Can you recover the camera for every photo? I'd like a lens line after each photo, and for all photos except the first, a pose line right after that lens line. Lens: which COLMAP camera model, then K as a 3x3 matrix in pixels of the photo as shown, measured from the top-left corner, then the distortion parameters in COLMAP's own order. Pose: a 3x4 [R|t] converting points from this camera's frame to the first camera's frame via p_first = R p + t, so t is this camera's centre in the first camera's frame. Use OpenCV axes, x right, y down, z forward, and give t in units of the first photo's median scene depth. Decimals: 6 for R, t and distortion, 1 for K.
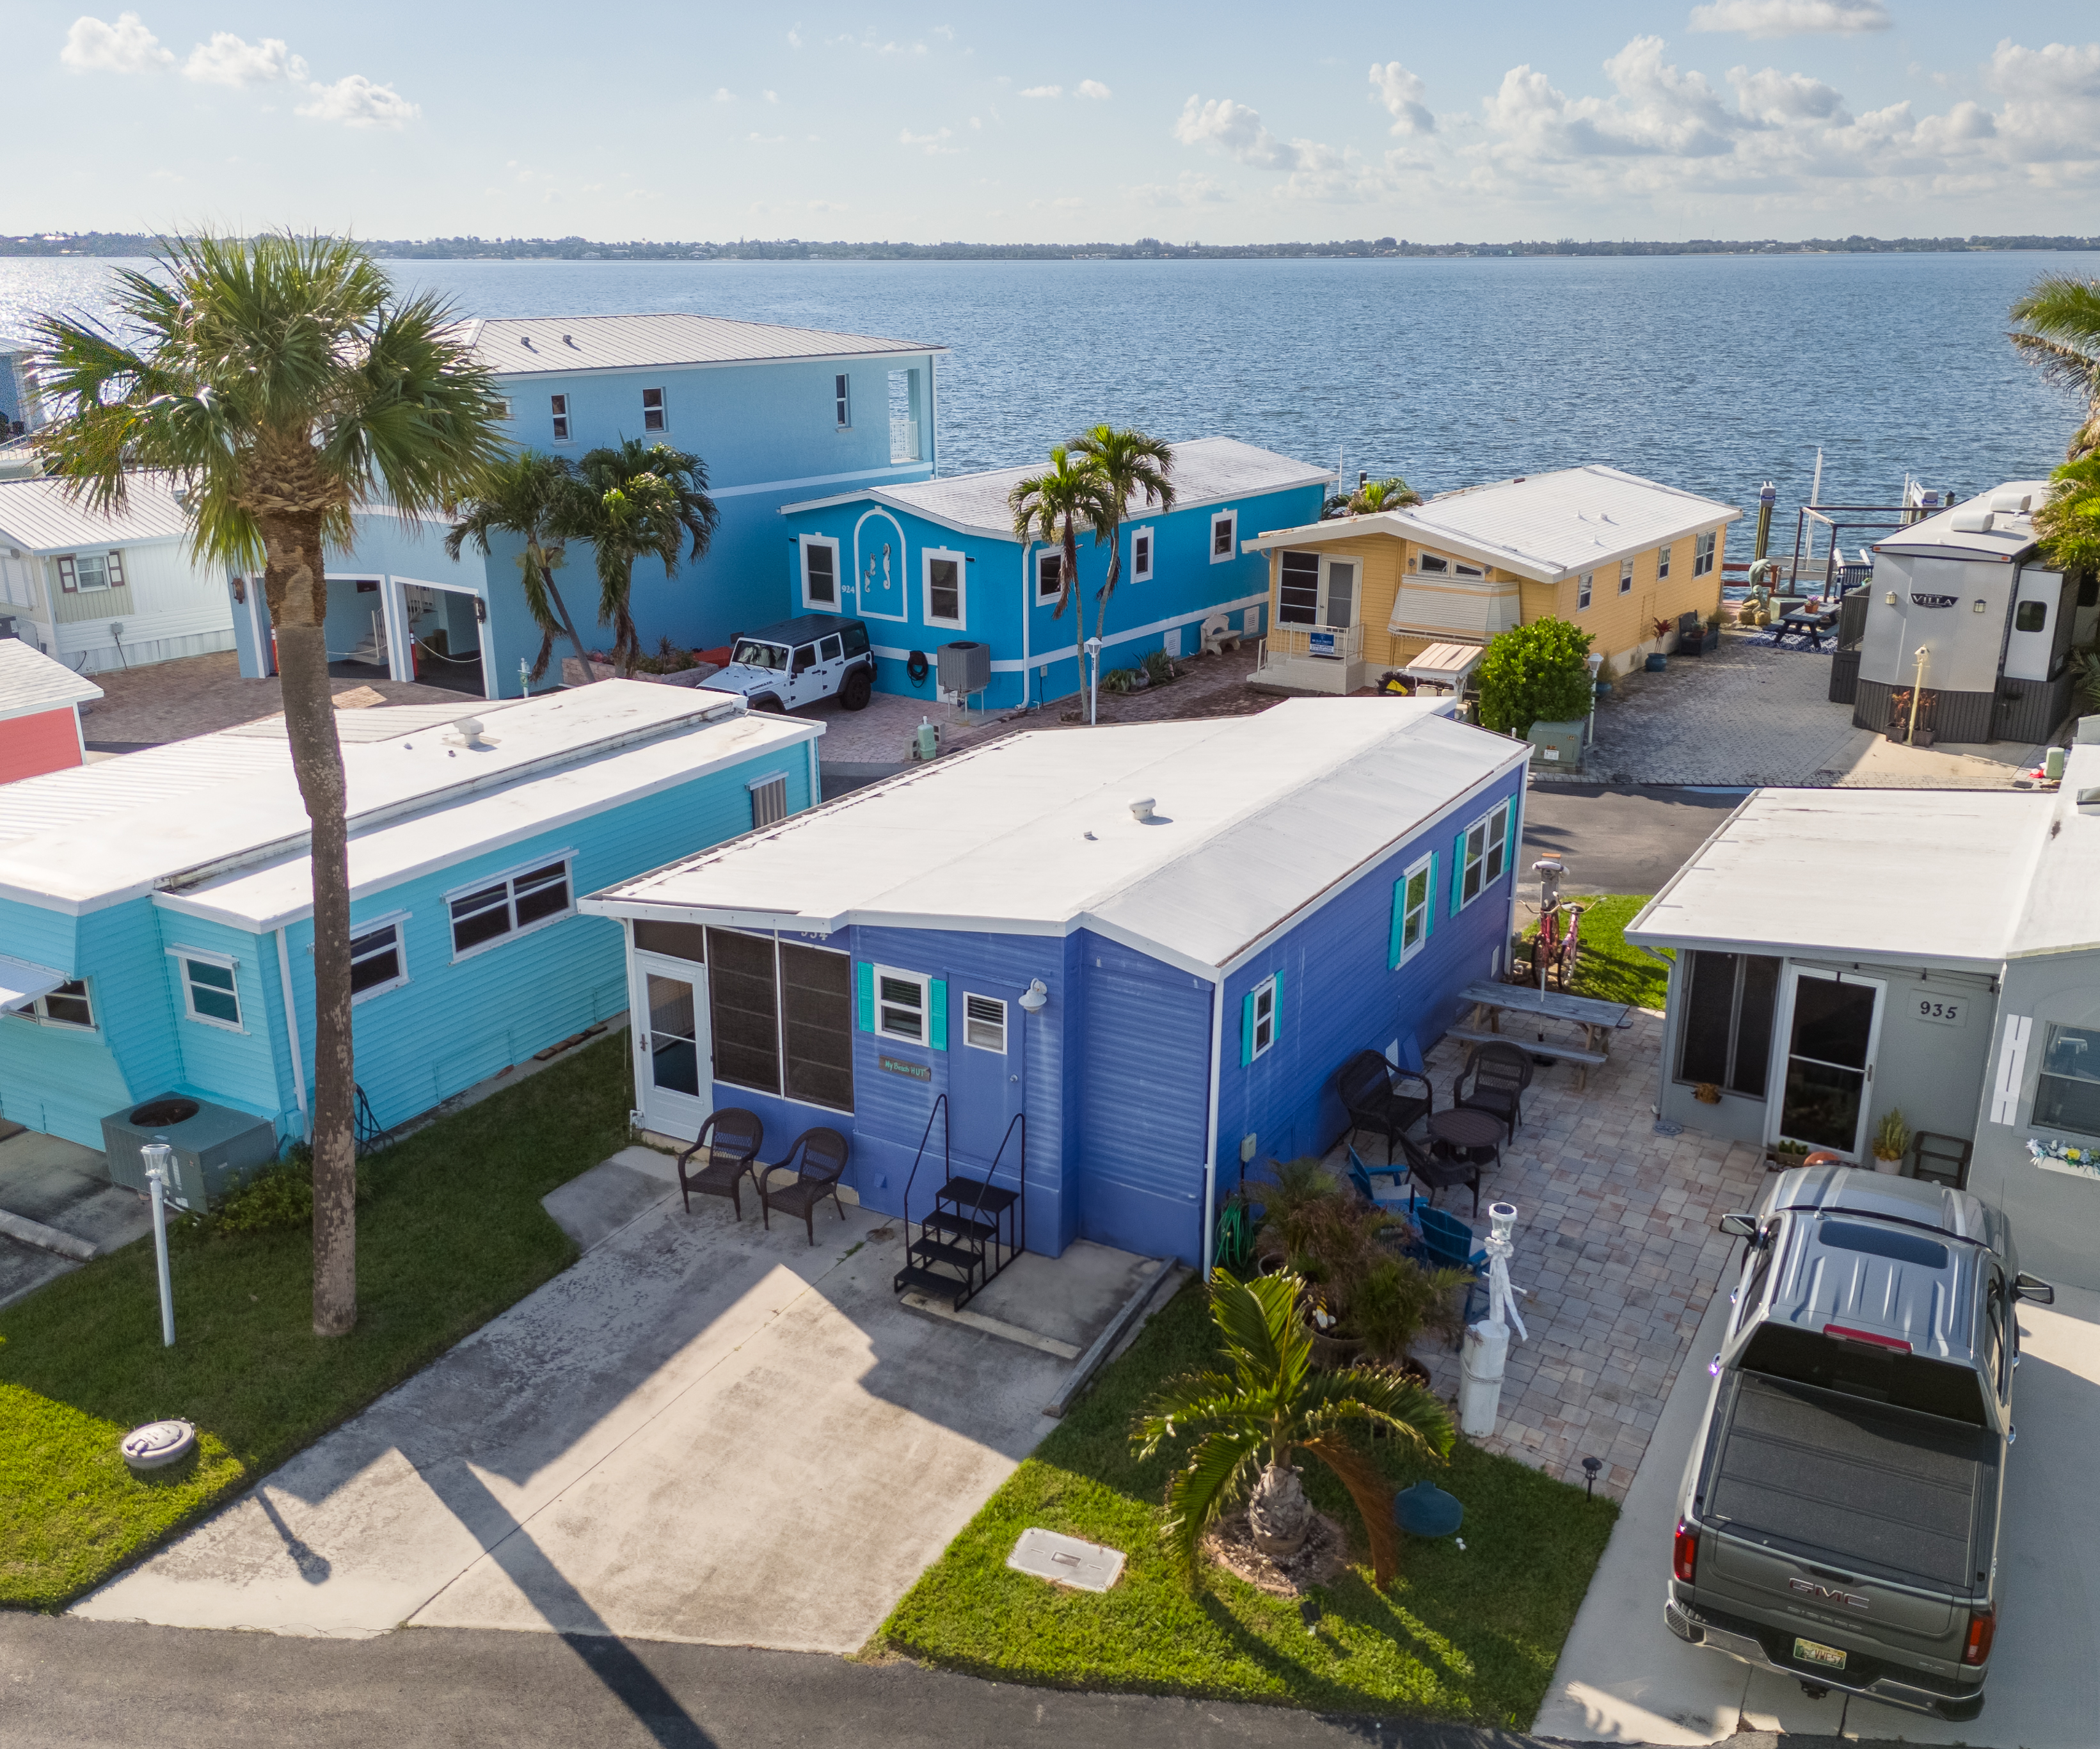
lens RADIAL K [[1888.1, 0, 1050.0], [0, 1888.1, 874.5], [0, 0, 1]] dist [0.109015, -0.155766]
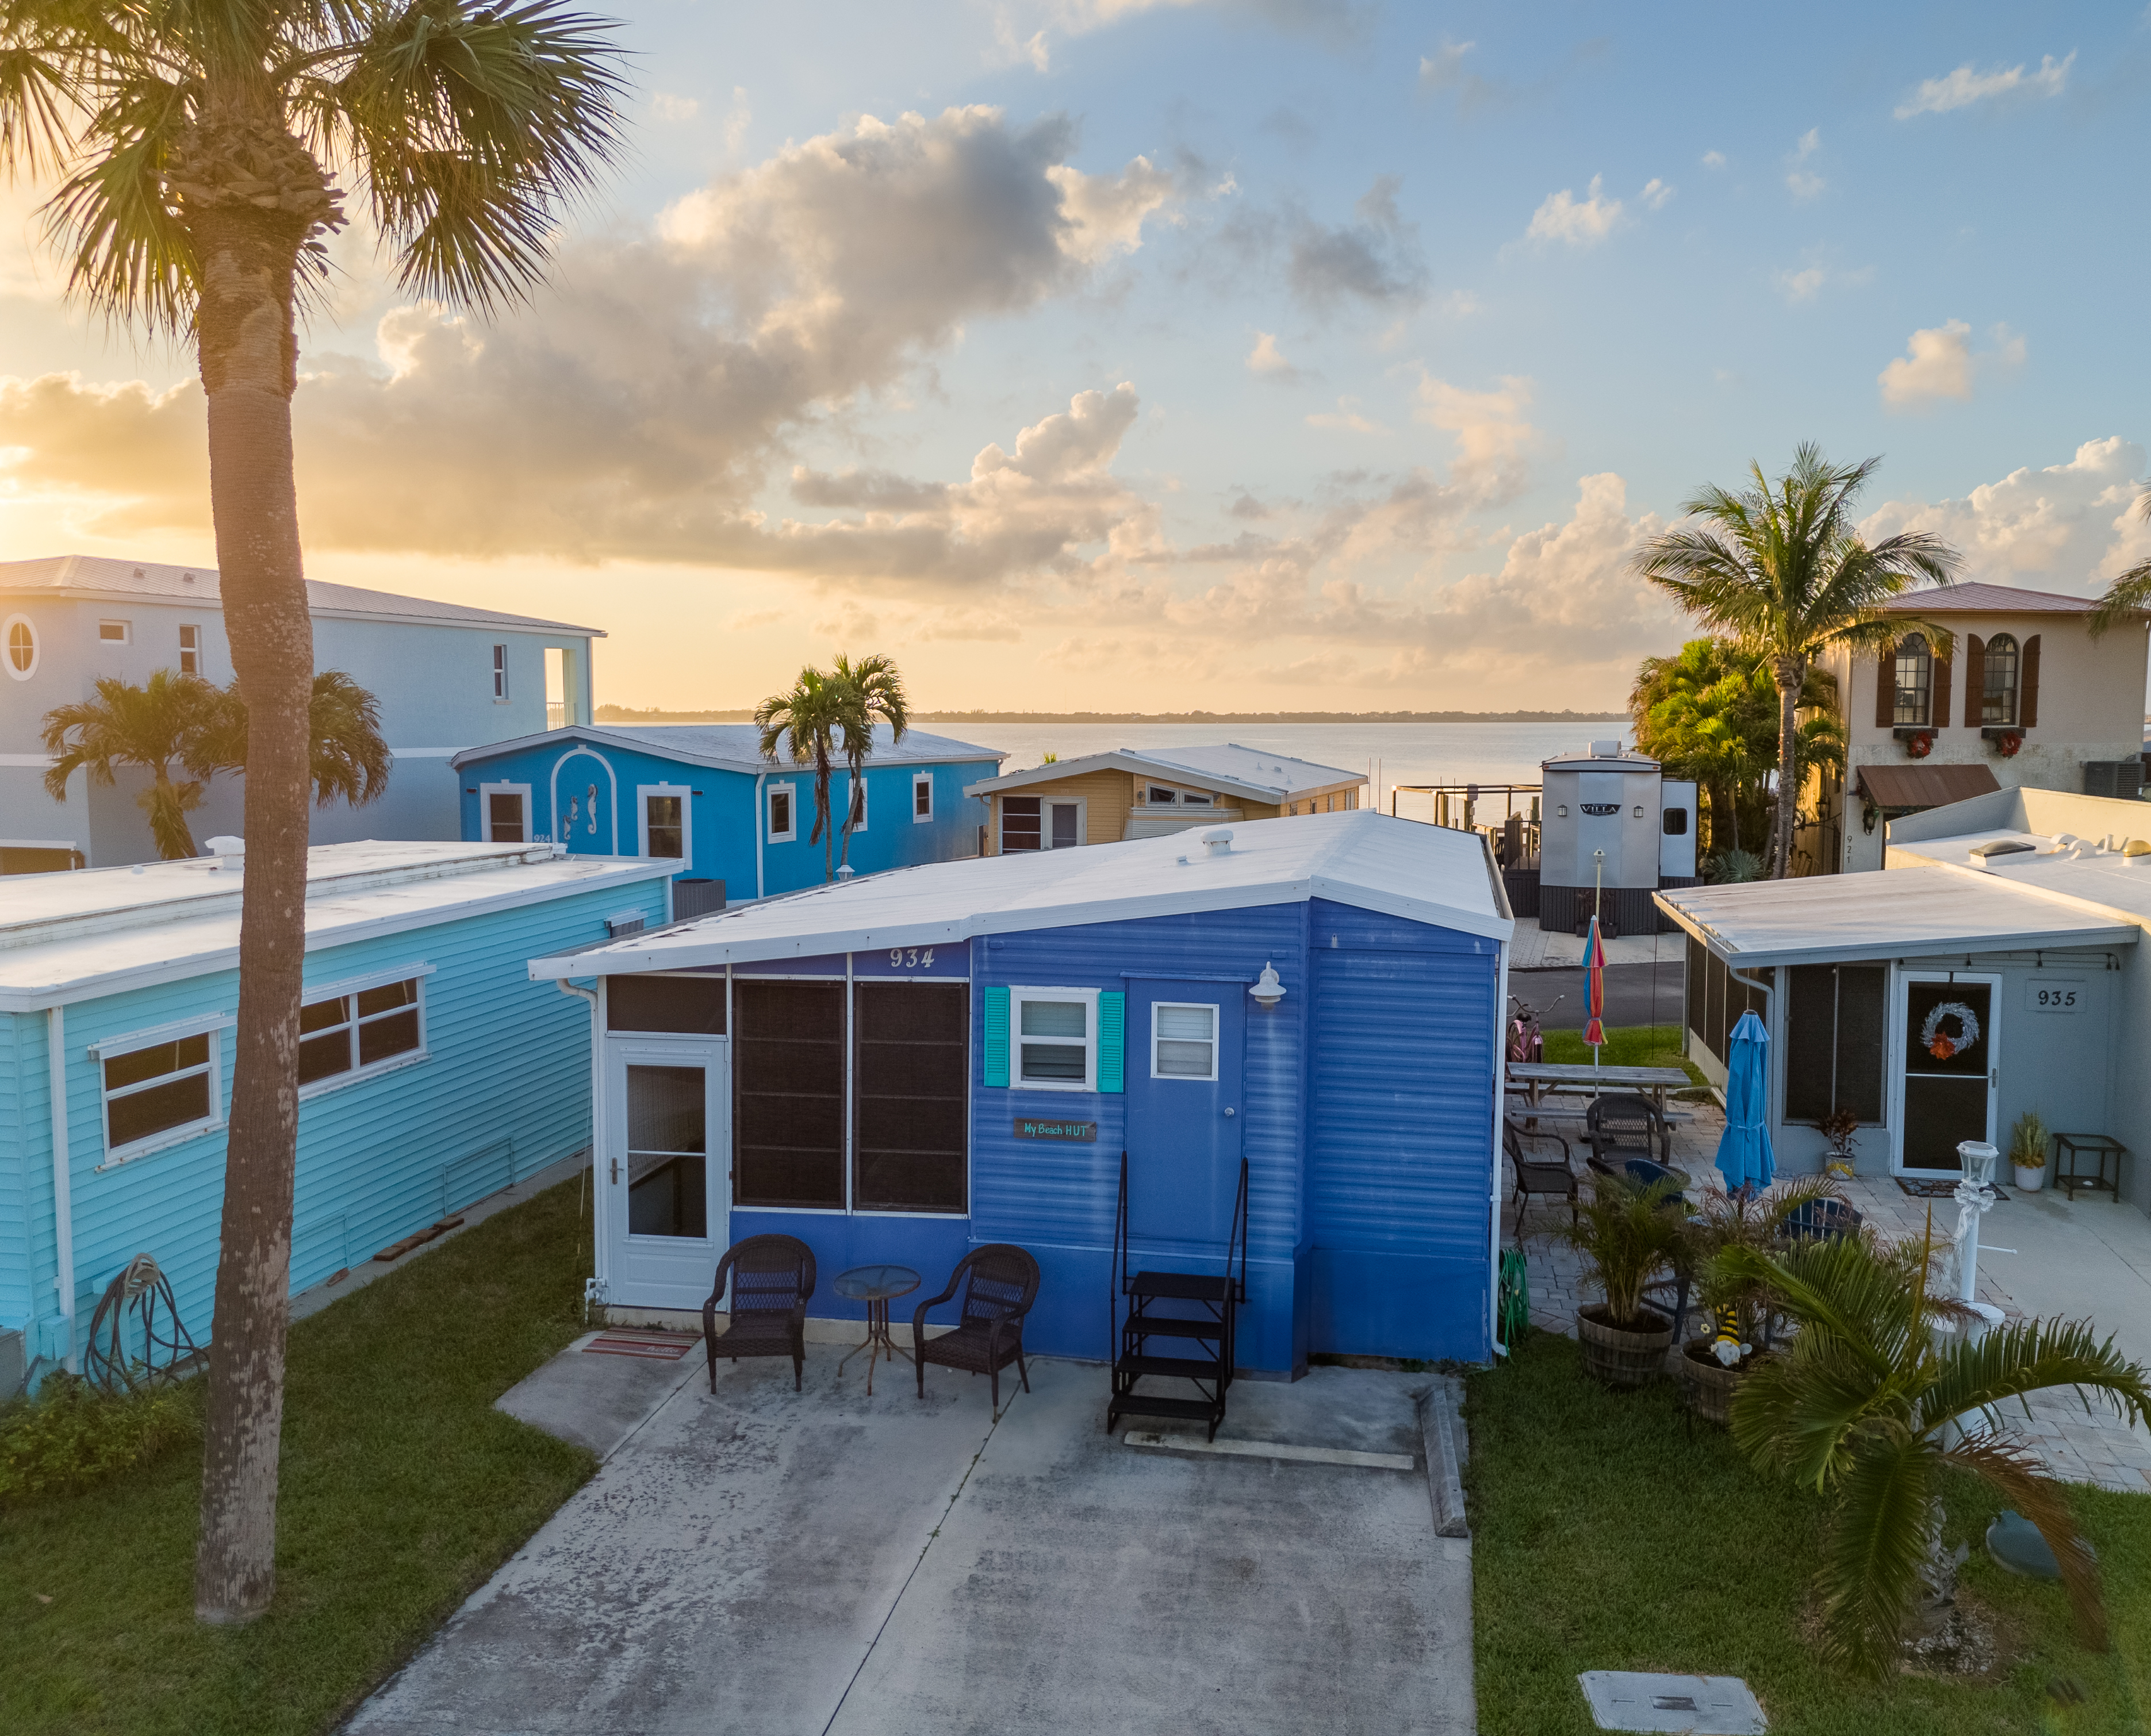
lens RADIAL K [[1710.0, 0, 1148.8], [0, 1710.0, 857.6], [0, 0, 1]] dist [0.064107, -0.056497]
pose [[0.938353, -0.024670, 0.344797, -0.256182], [0.104399, 0.971099, -0.214635, 0.139192], [-0.329537, 0.237400, 0.913809, 0.336849]]
